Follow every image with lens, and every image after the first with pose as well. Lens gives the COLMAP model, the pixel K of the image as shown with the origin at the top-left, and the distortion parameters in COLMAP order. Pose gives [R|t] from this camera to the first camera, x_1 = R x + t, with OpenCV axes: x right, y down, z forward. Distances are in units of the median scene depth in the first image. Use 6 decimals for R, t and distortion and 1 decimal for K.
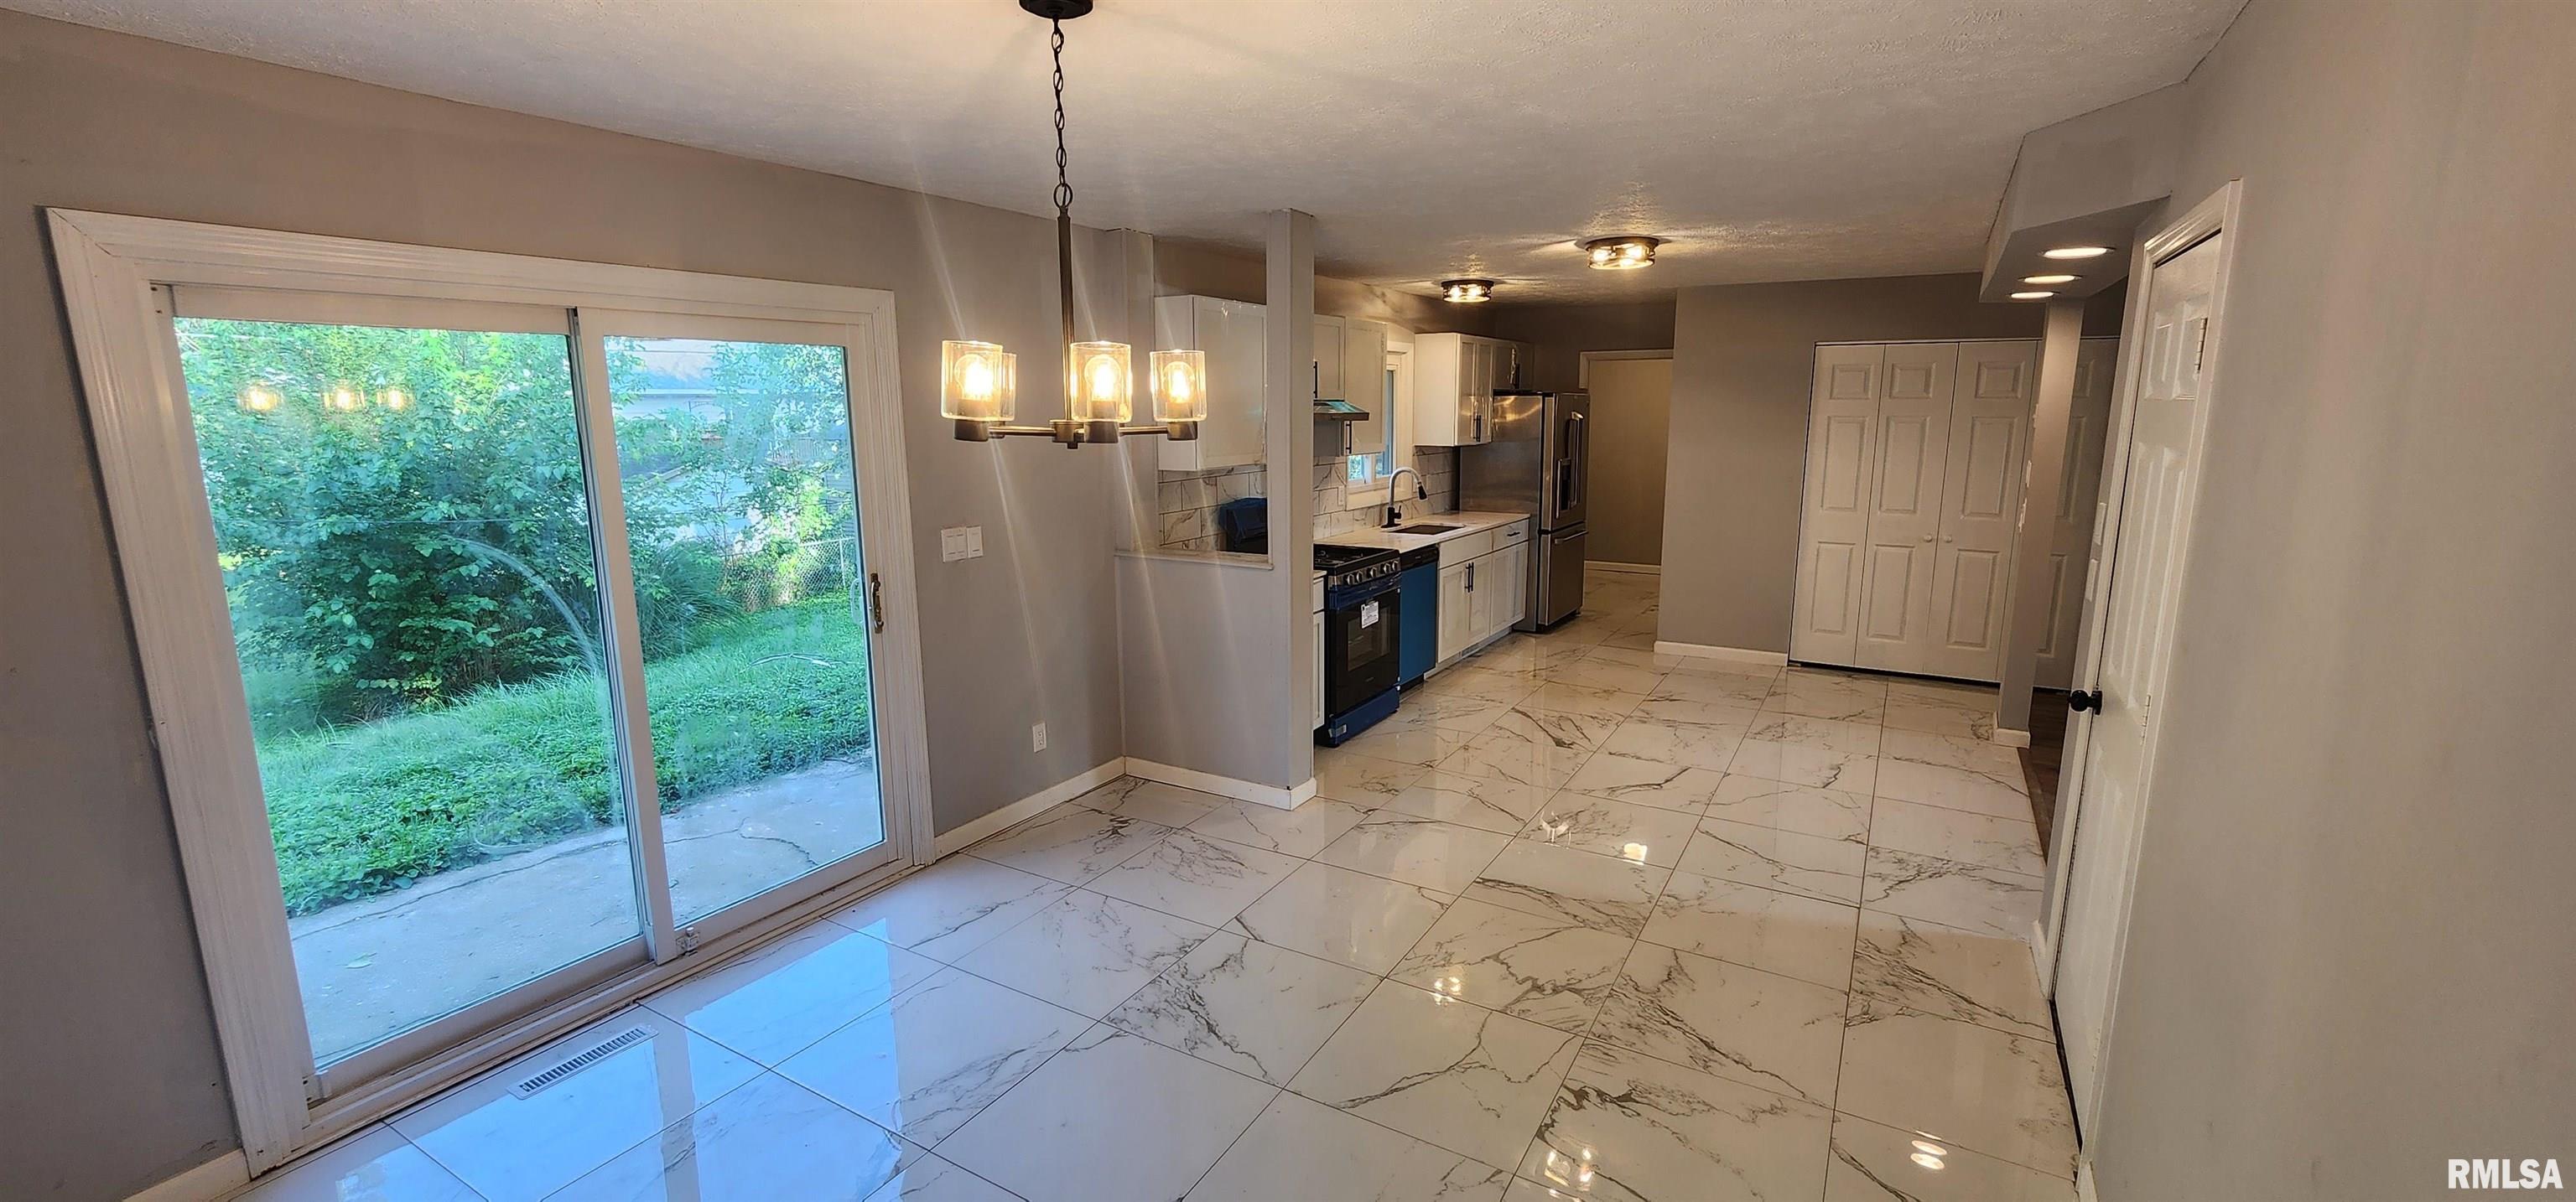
lens RADIAL K [[1058.5, 0, 1282.9], [0, 1058.5, 594.7], [0, 0, 1]] dist [-0.001550, 0.000574]
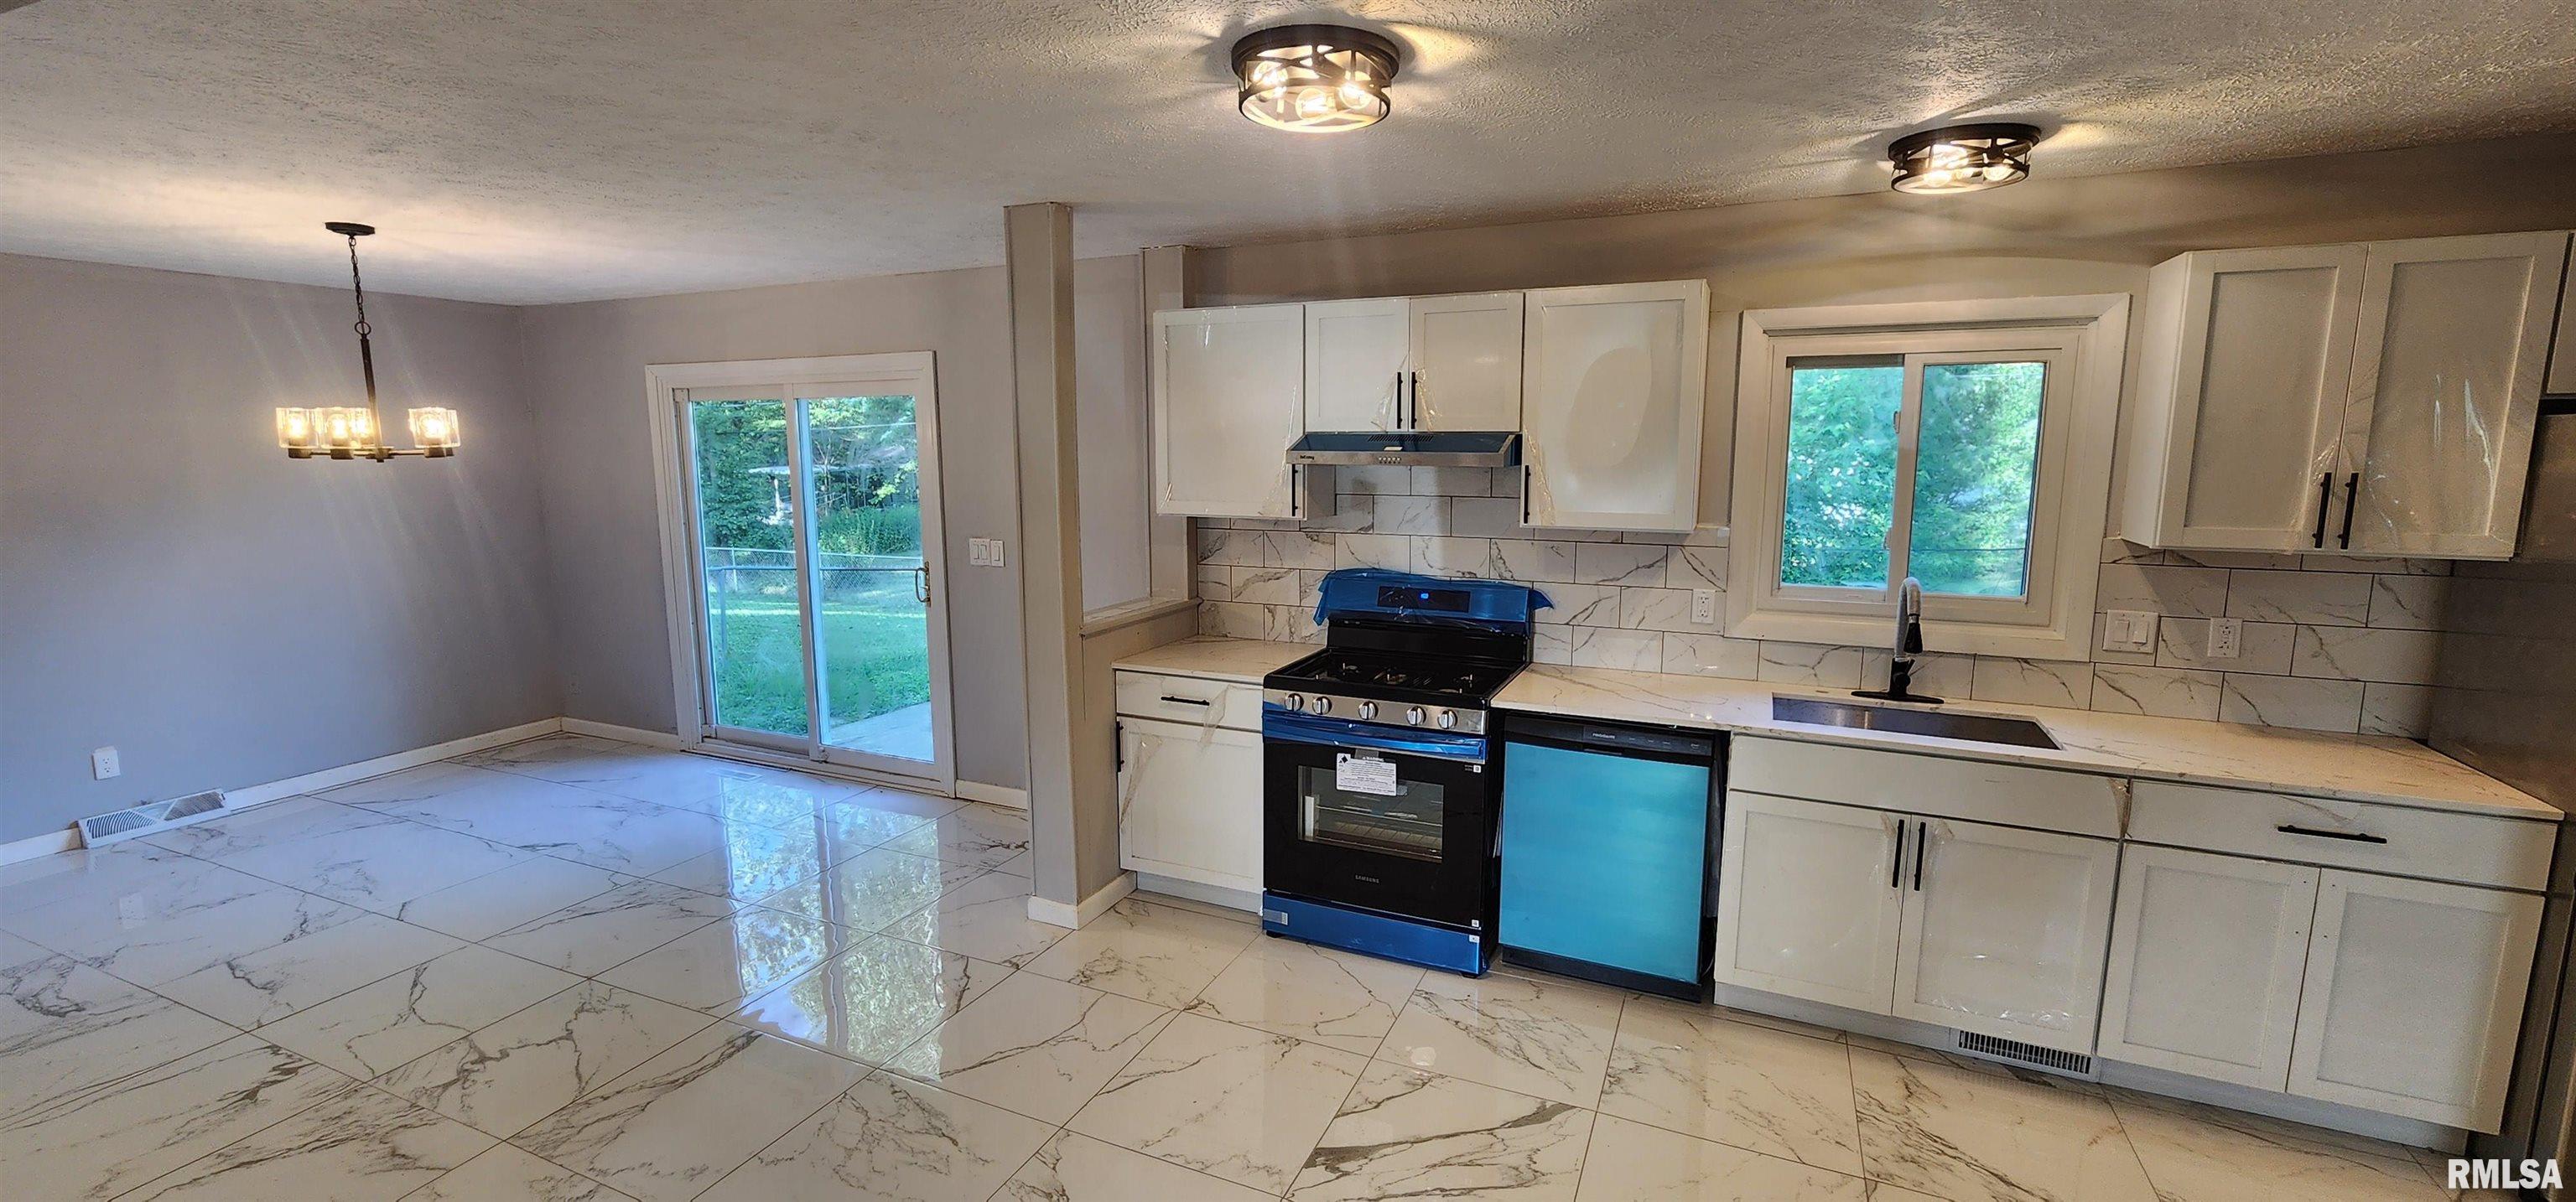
lens RADIAL K [[1058.5, 0, 1282.9], [0, 1058.5, 594.7], [0, 0, 1]] dist [-0.001550, 0.000574]
pose [[0.115361, 0.148082, -0.982224, 0.904682], [-0.175800, 0.976260, 0.126536, -0.209308], [0.977643, 0.158078, 0.138655, 1.148394]]
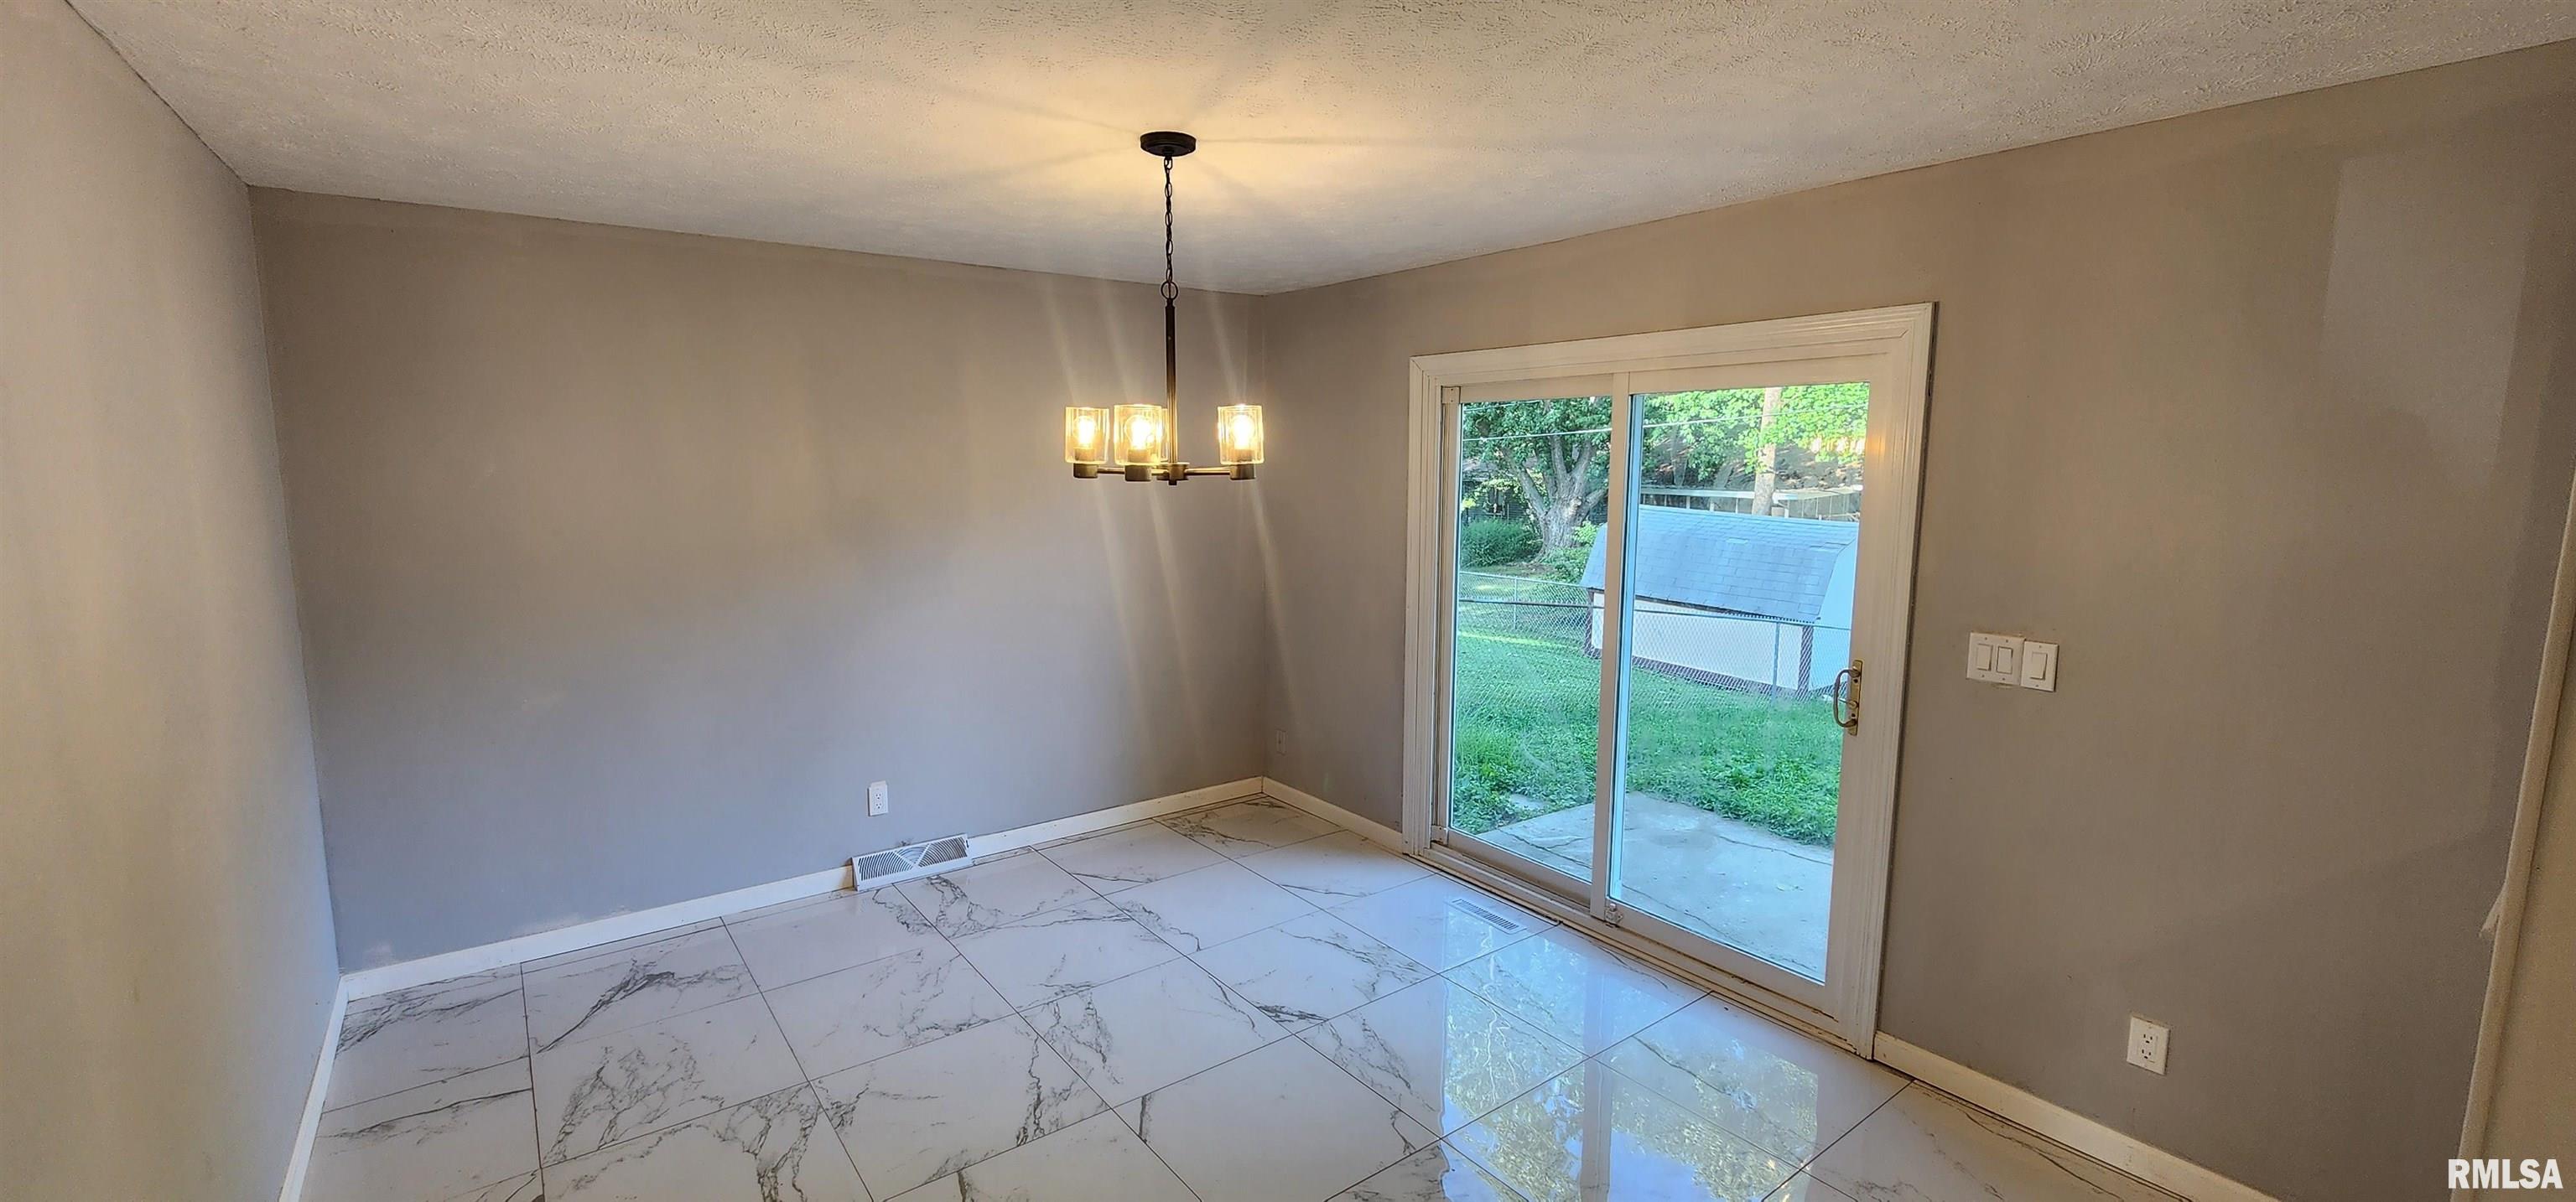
lens RADIAL K [[1058.5, 0, 1282.9], [0, 1058.5, 594.7], [0, 0, 1]] dist [-0.001550, 0.000574]
pose [[-0.380704, 0.127329, -0.915889, 0.463417], [-0.166893, 0.964747, 0.203493, -0.144790], [0.909512, 0.230326, -0.346033, 0.789415]]
